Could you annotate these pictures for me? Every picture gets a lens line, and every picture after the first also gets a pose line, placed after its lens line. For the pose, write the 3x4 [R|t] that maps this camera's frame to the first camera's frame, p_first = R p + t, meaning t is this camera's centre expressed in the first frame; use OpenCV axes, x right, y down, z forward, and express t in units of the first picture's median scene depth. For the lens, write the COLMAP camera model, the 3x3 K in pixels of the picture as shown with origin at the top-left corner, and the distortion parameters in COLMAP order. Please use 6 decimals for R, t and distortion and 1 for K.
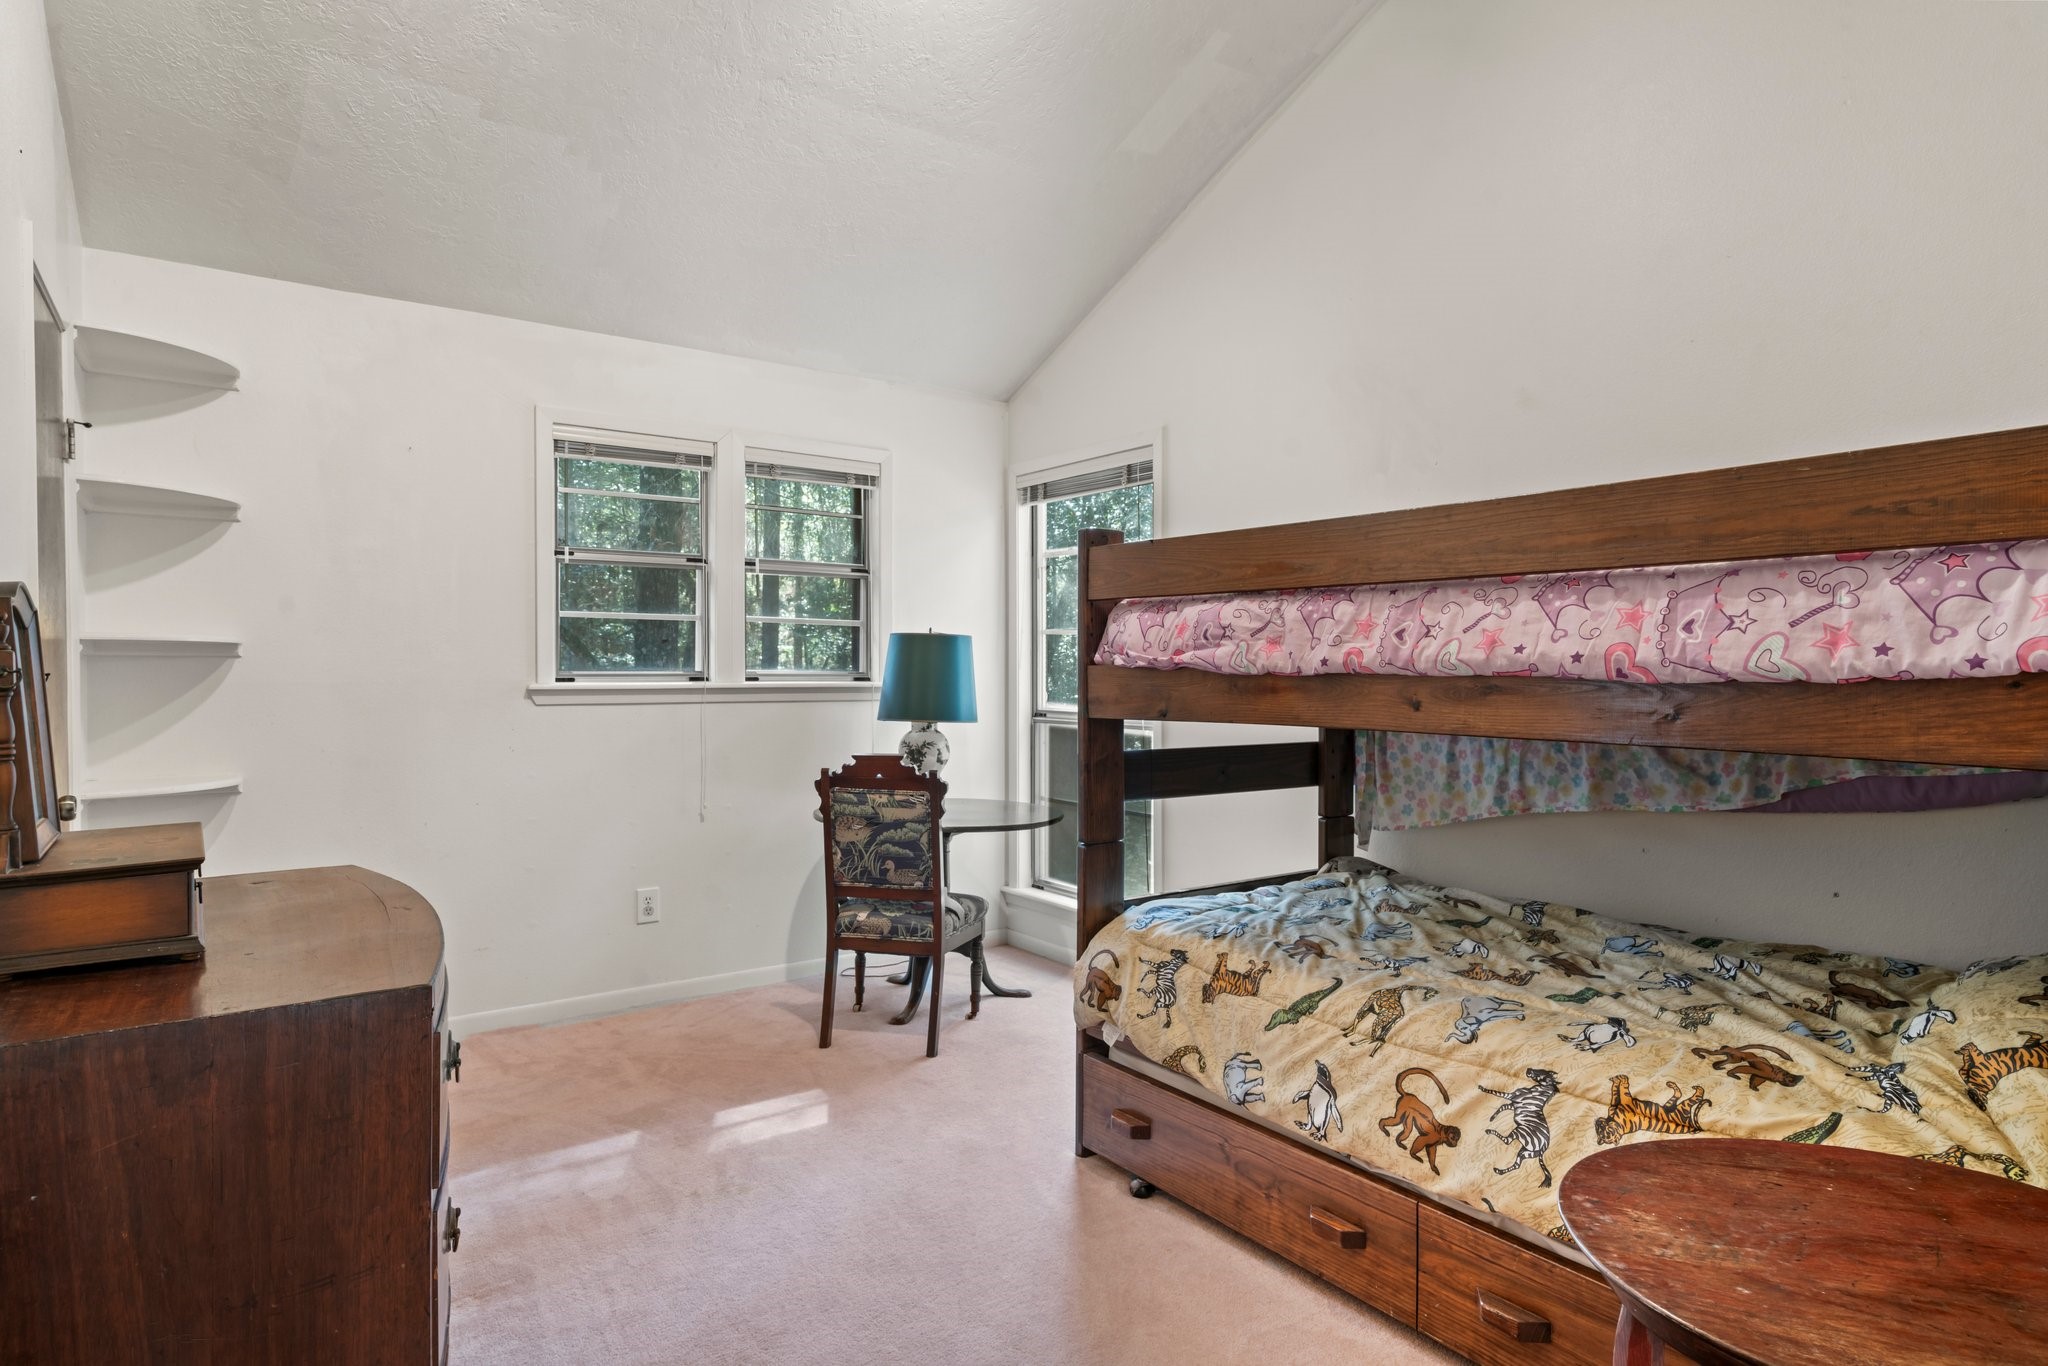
lens RADIAL K [[1141.1, 0, 1039.2], [0, 1141.1, 689.6], [0, 0, 1]] dist [0.001462, 0.001467]
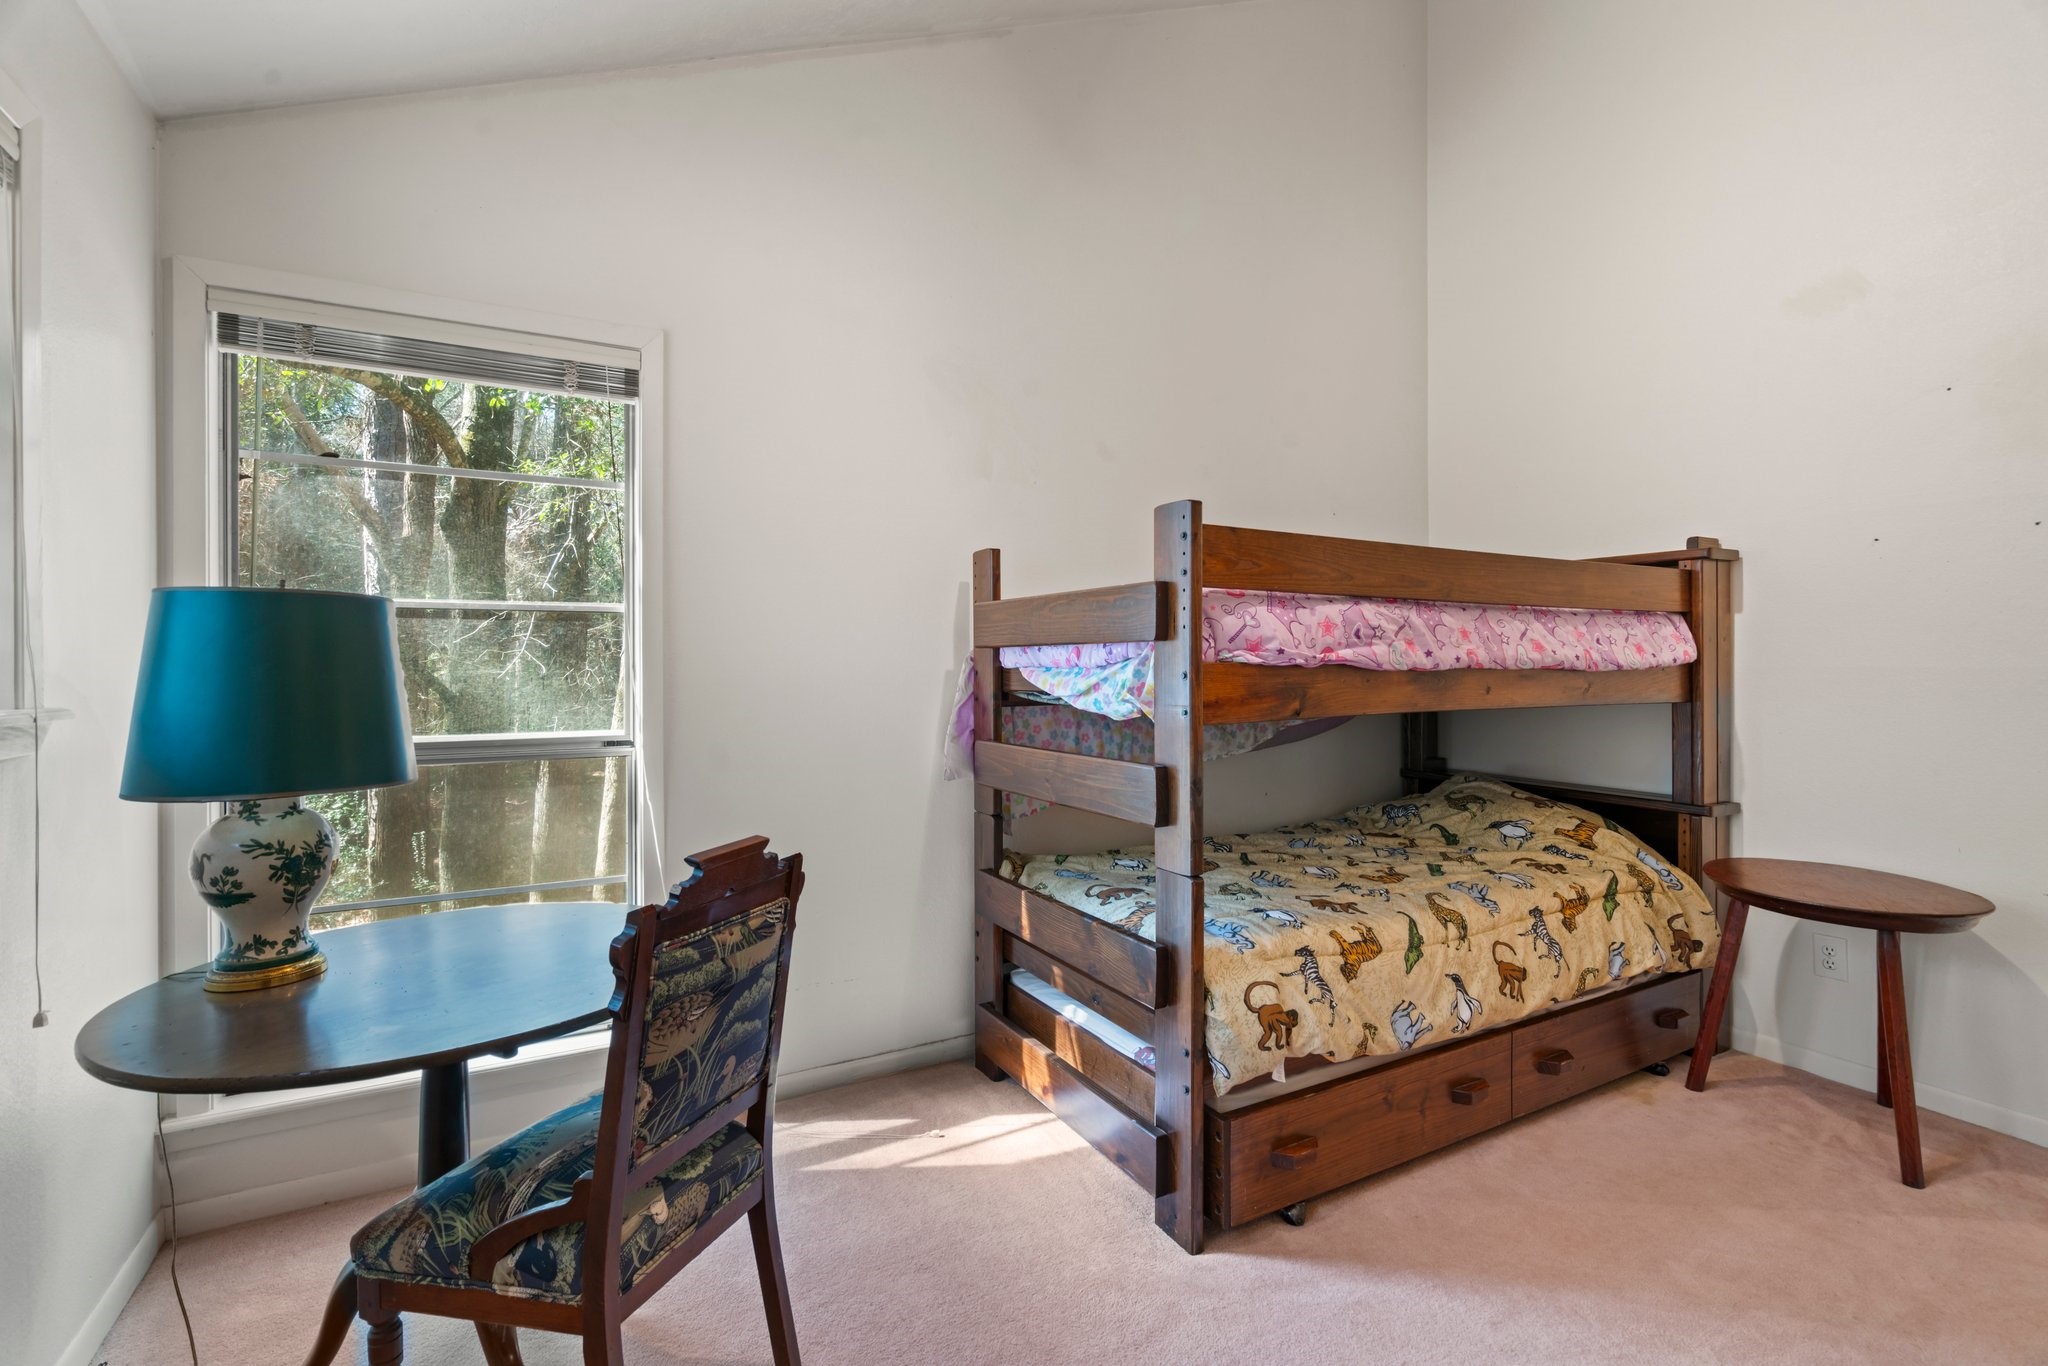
lens RADIAL K [[932.1, 0, 1038.2], [0, 932.1, 660.2], [0, 0, 1]] dist [-0.009784, 0.005347]
pose [[0.125328, -0.001284, 0.992115, -0.740113], [0.021430, 0.999769, -0.001413, -0.027980], [-0.991884, 0.021438, 0.125327, 1.163665]]
